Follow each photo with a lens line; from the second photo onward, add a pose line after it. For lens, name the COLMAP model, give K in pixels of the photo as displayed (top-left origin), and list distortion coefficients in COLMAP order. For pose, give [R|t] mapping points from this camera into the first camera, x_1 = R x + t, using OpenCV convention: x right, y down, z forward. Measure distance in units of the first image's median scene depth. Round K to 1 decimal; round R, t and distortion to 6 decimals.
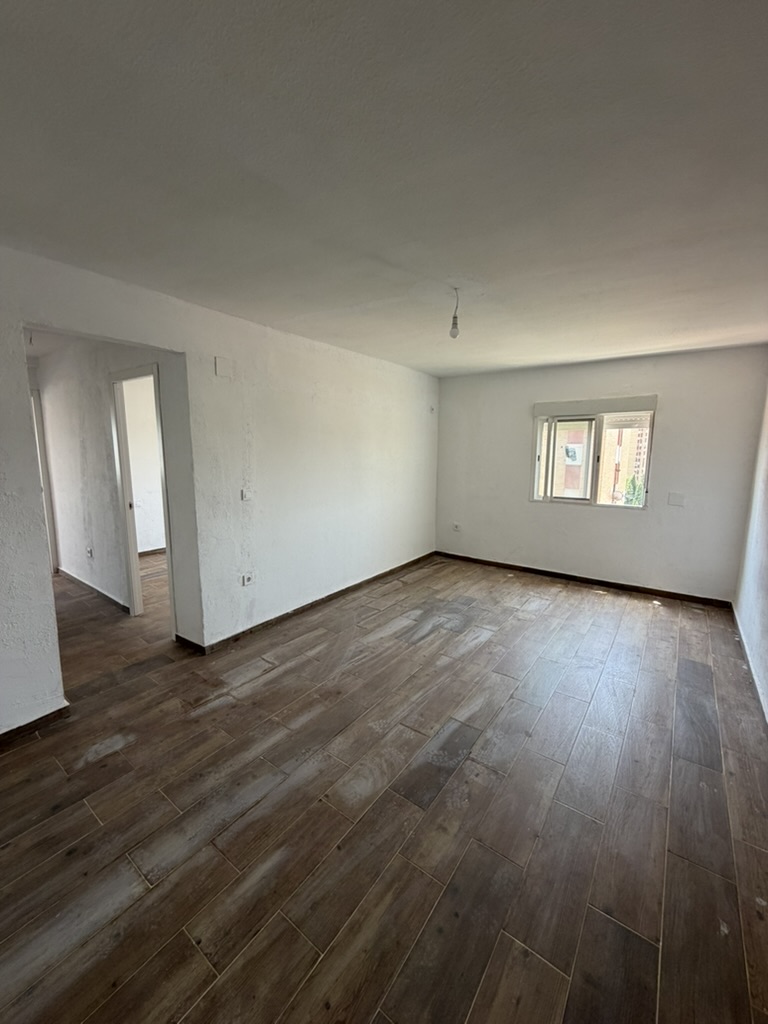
lens RADIAL K [[408.9, 0, 382.7], [0, 408.9, 509.3], [0, 0, 1]] dist [-0.000755, -0.000163]
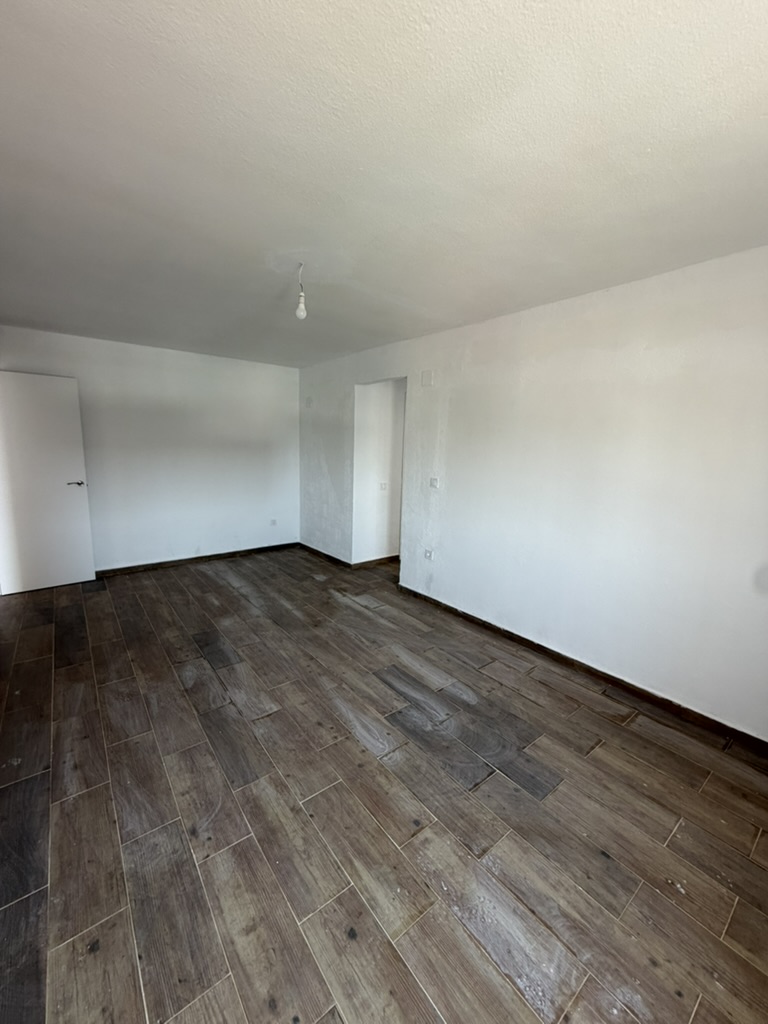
lens RADIAL K [[408.9, 0, 383.2], [0, 408.9, 510.9], [0, 0, 1]] dist [-0.000755, -0.000163]
pose [[-0.265327, 0.146556, -0.952955, 0.843571], [-0.173458, 0.964998, 0.196703, -0.166173], [0.948427, 0.217488, -0.230619, 1.164757]]
